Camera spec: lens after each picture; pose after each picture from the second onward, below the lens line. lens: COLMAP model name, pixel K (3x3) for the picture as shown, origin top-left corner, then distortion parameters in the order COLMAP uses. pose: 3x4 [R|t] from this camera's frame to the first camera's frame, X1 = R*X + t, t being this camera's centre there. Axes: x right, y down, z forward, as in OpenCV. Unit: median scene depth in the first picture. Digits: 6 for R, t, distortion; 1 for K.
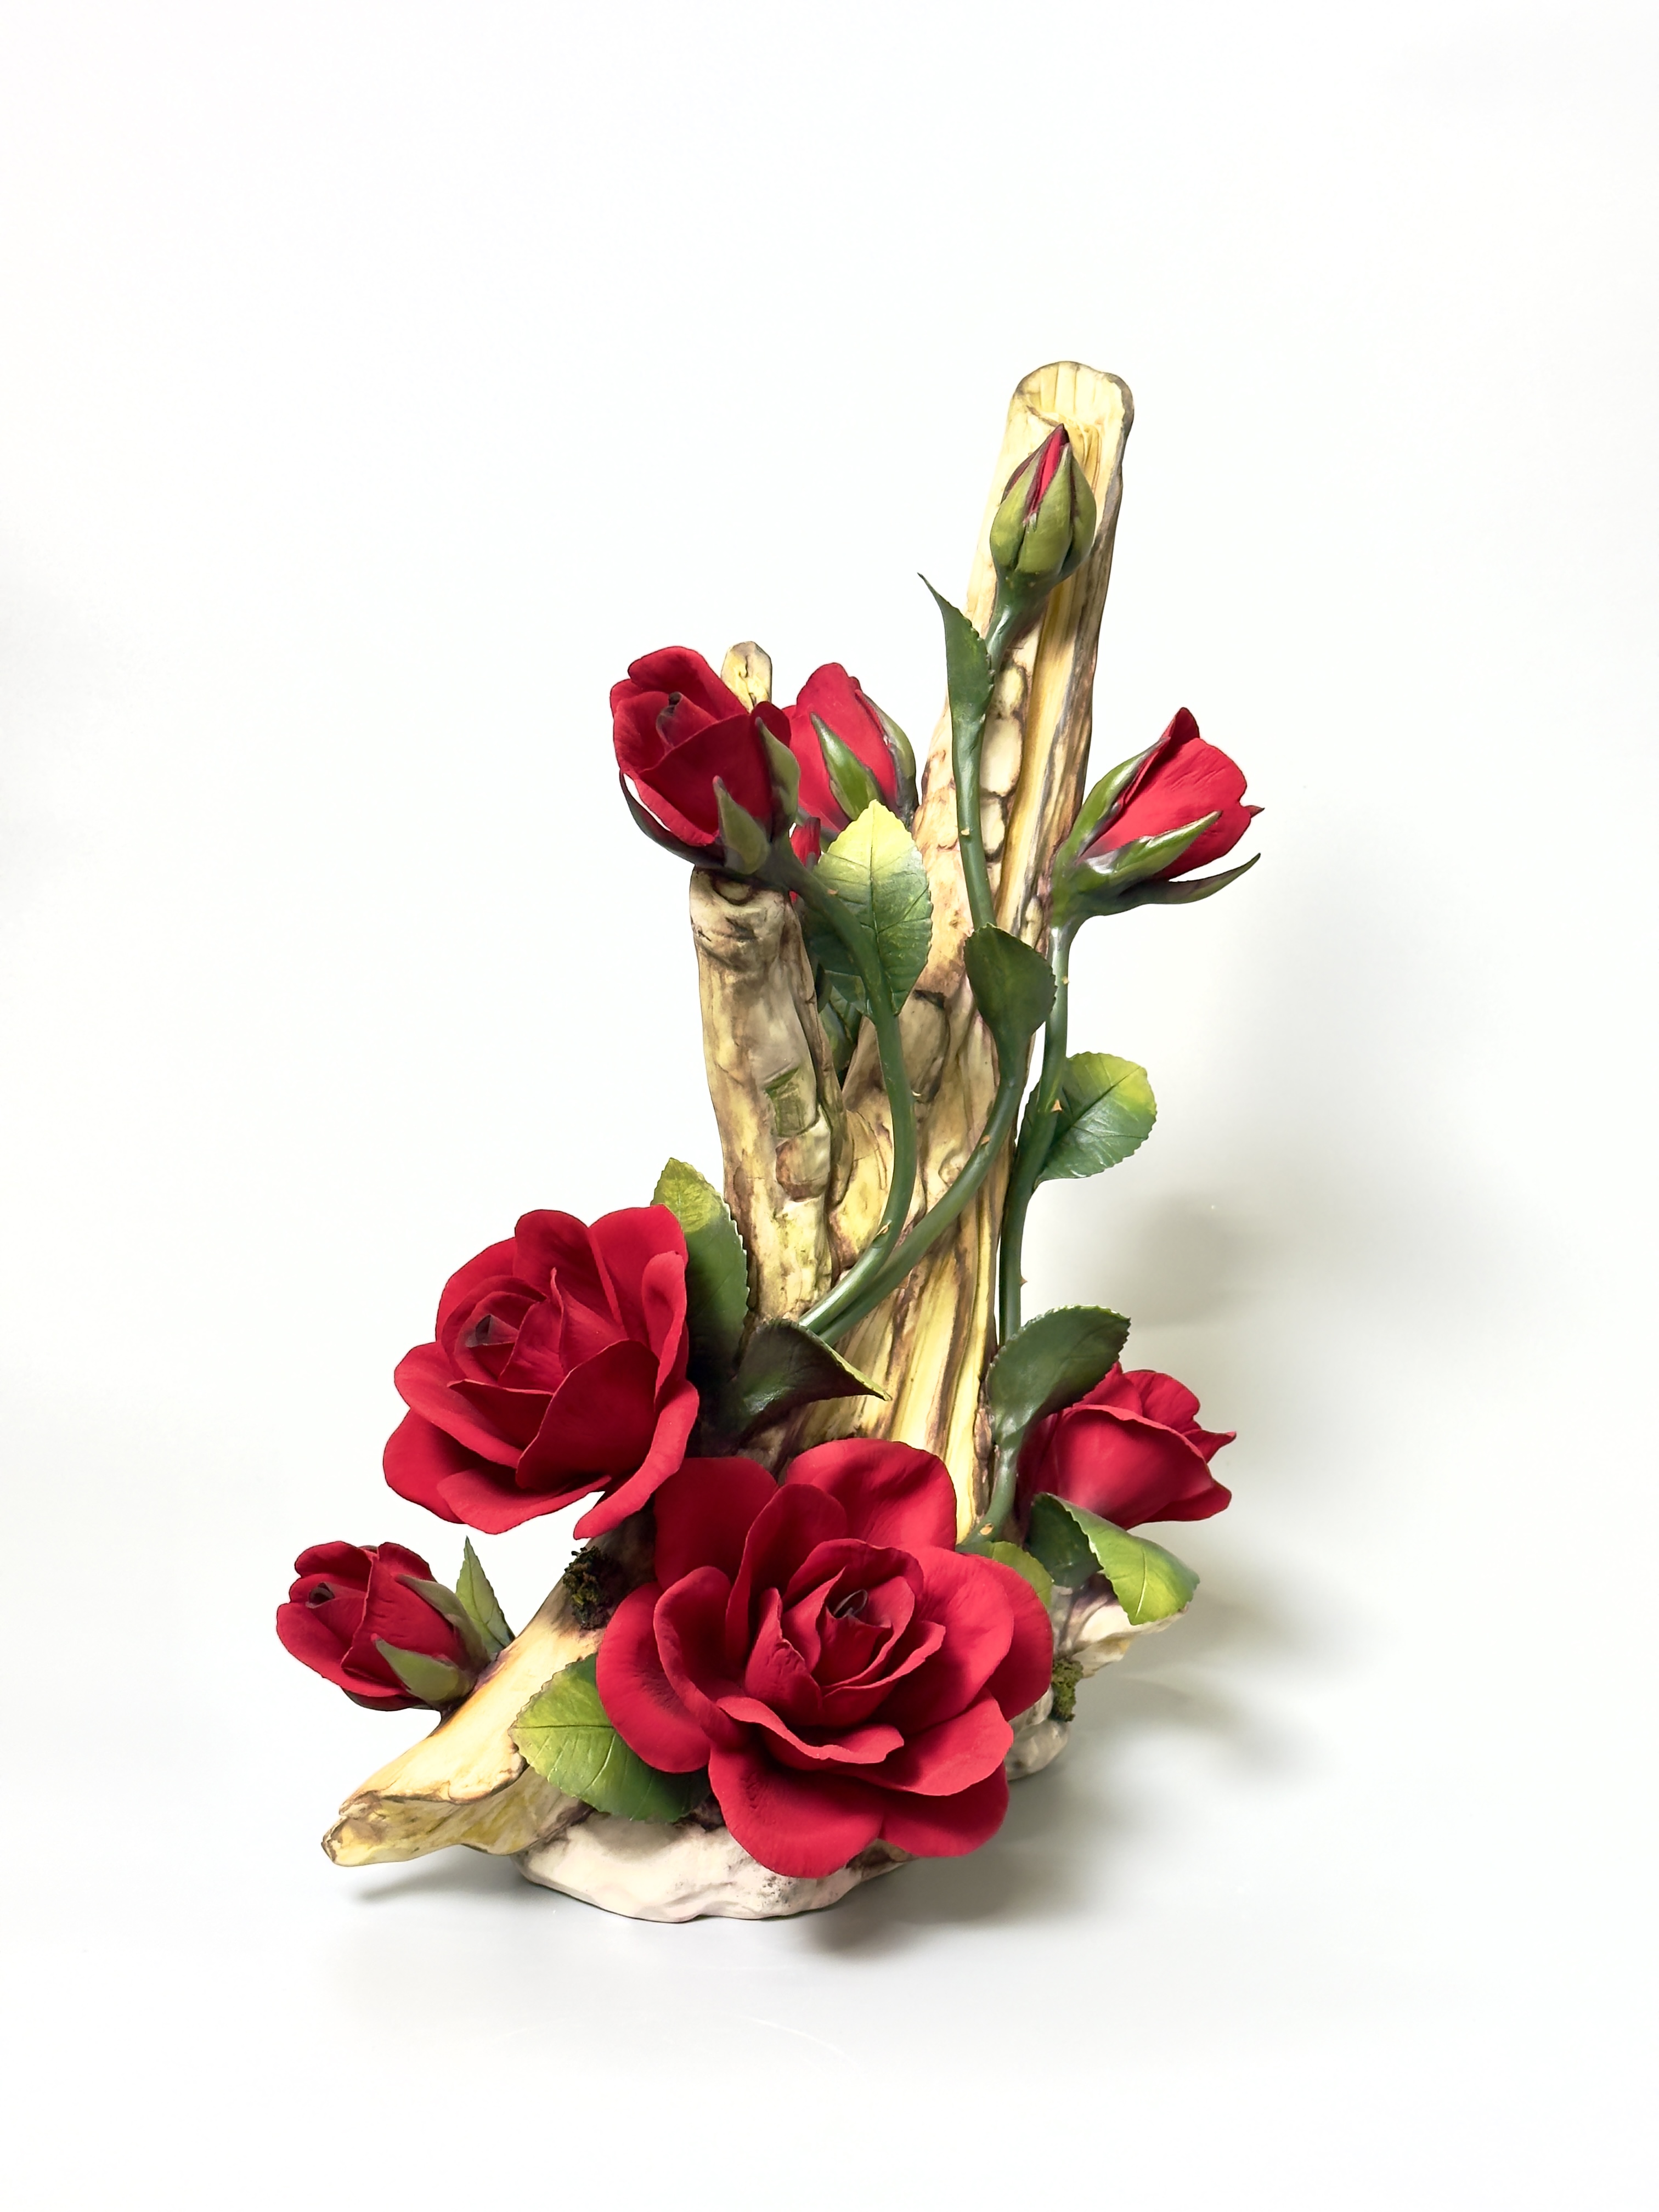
lens RADIAL K [[2973.9, 0, 829.5], [0, 2973.9, 1106.0], [0, 0, 1]] dist [0.080639, 0.020718]
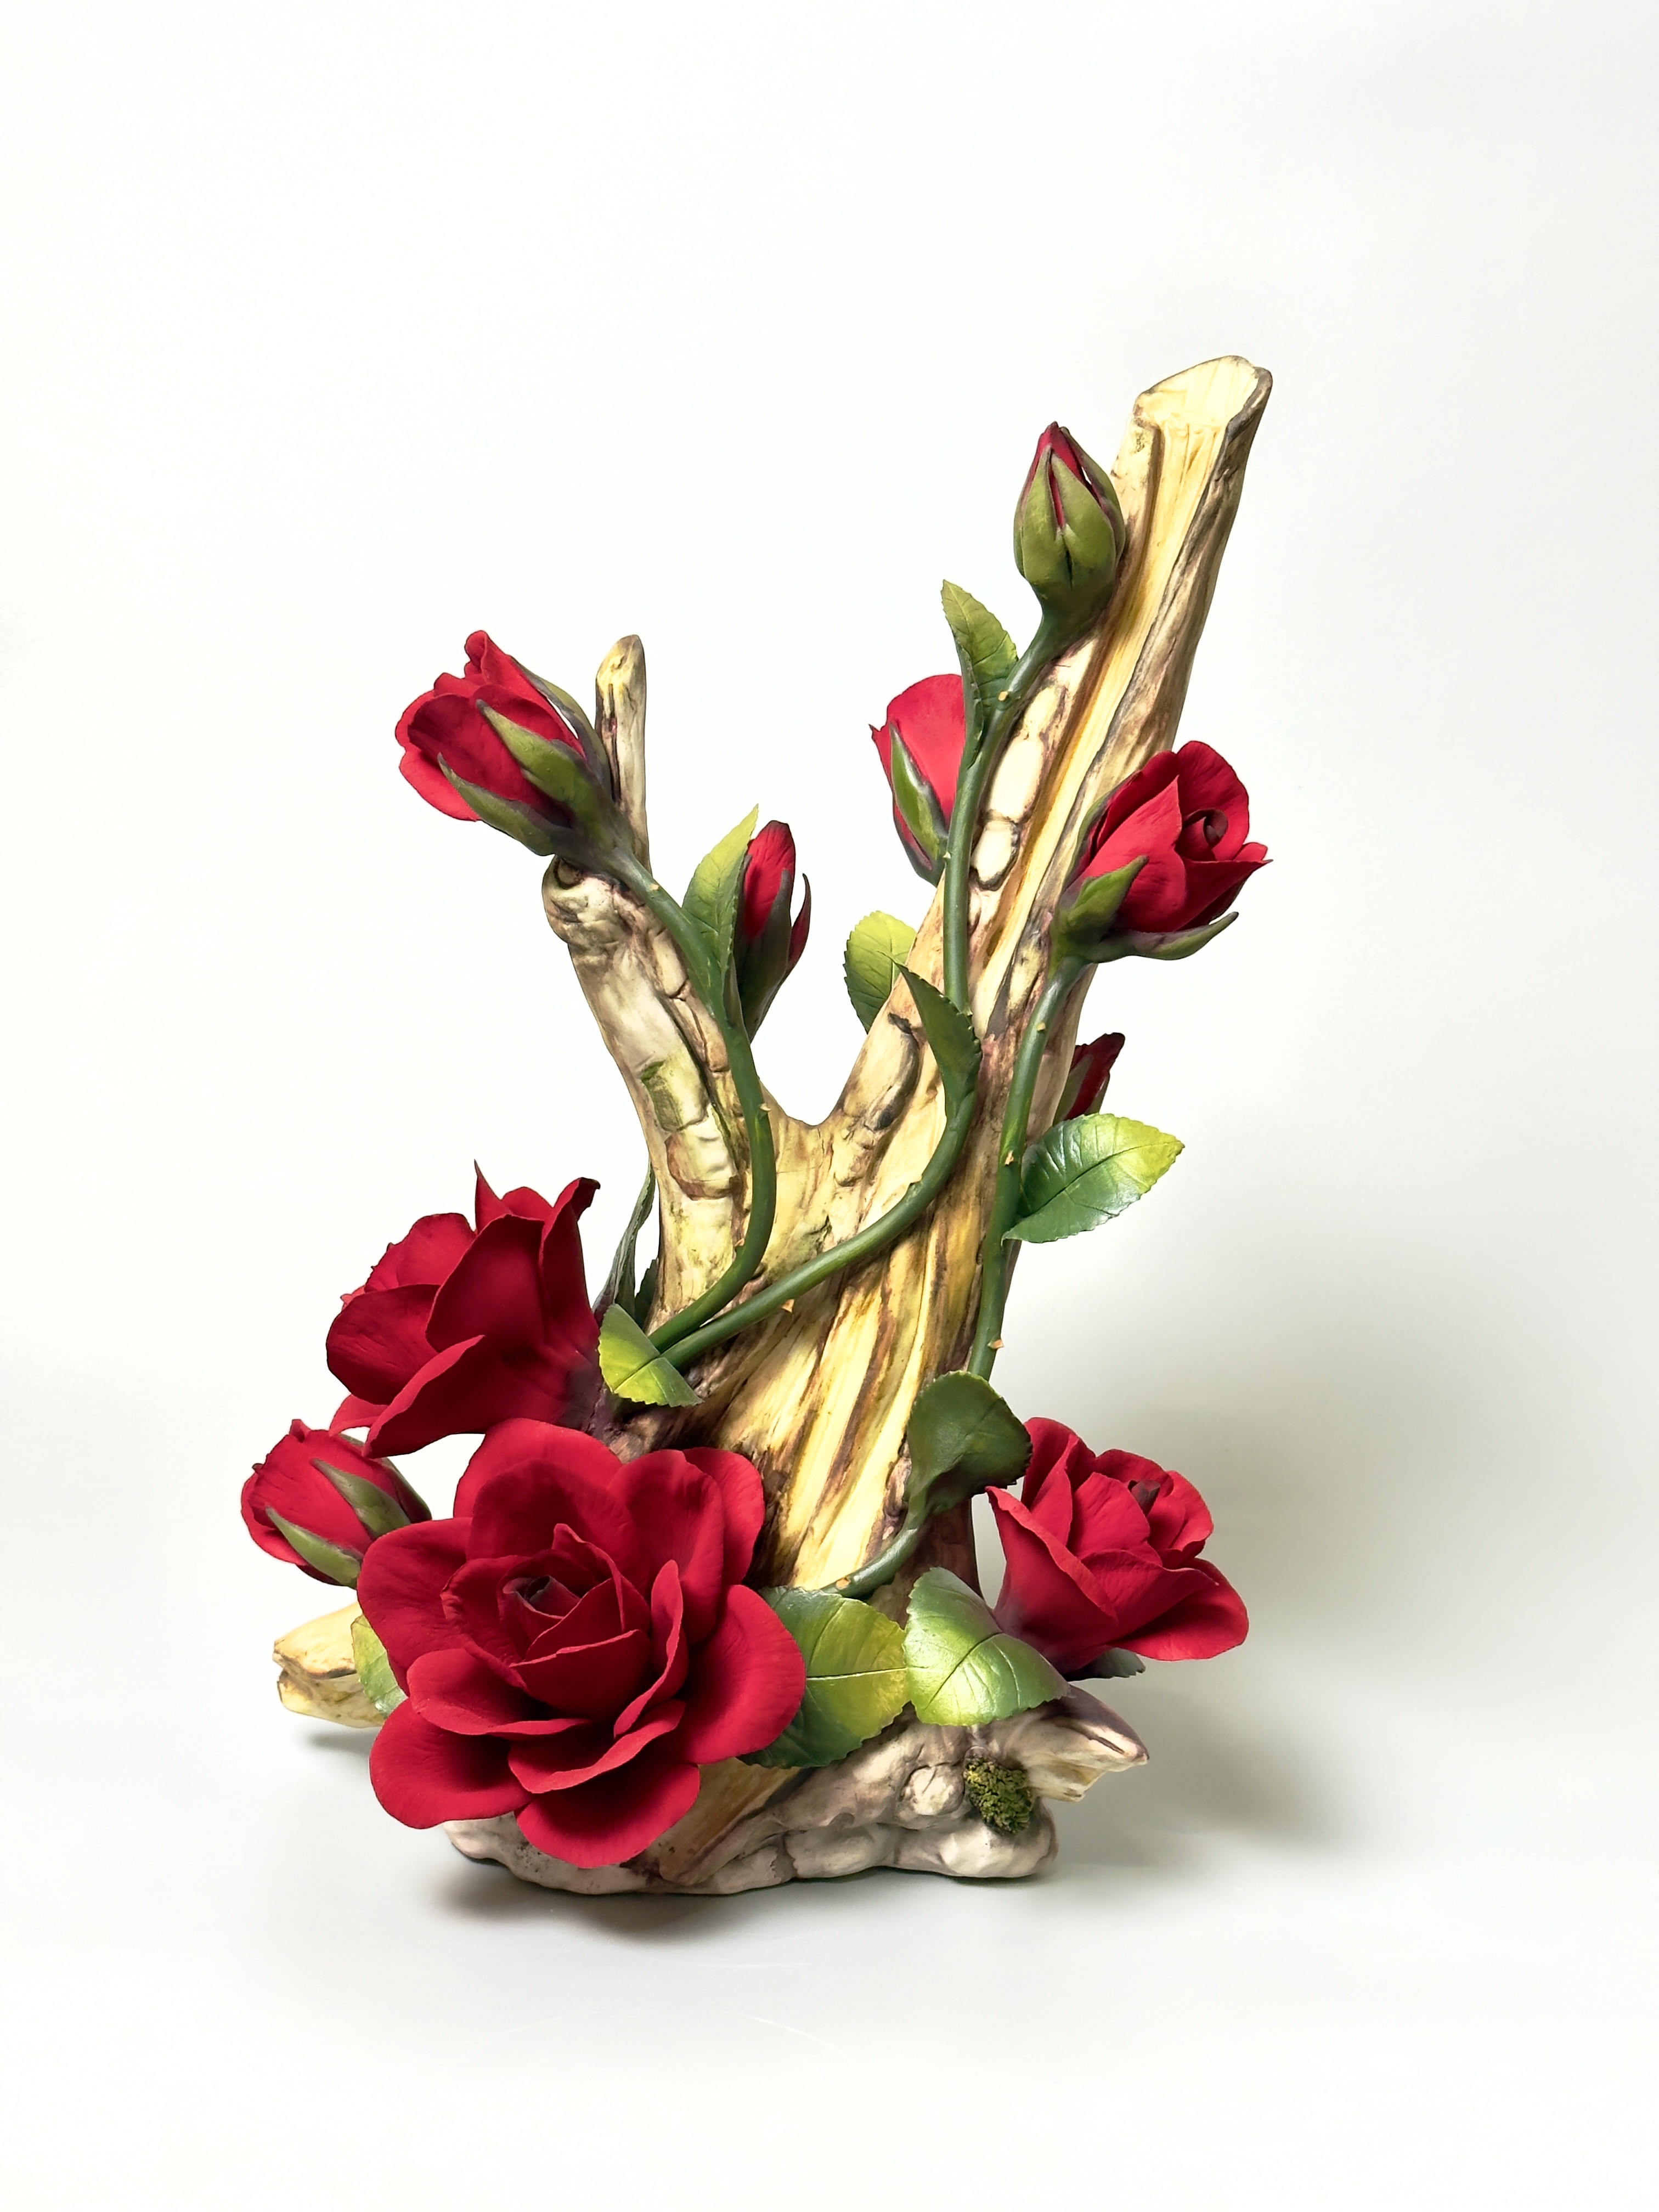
lens RADIAL K [[2973.9, 0, 829.5], [0, 2973.9, 1106.0], [0, 0, 1]] dist [0.080639, 0.020718]
pose [[0.692198, 0.143968, -0.707202, 0.724191], [-0.161583, 0.985941, 0.042557, -0.048855], [0.703386, 0.084814, 0.705730, 0.324477]]
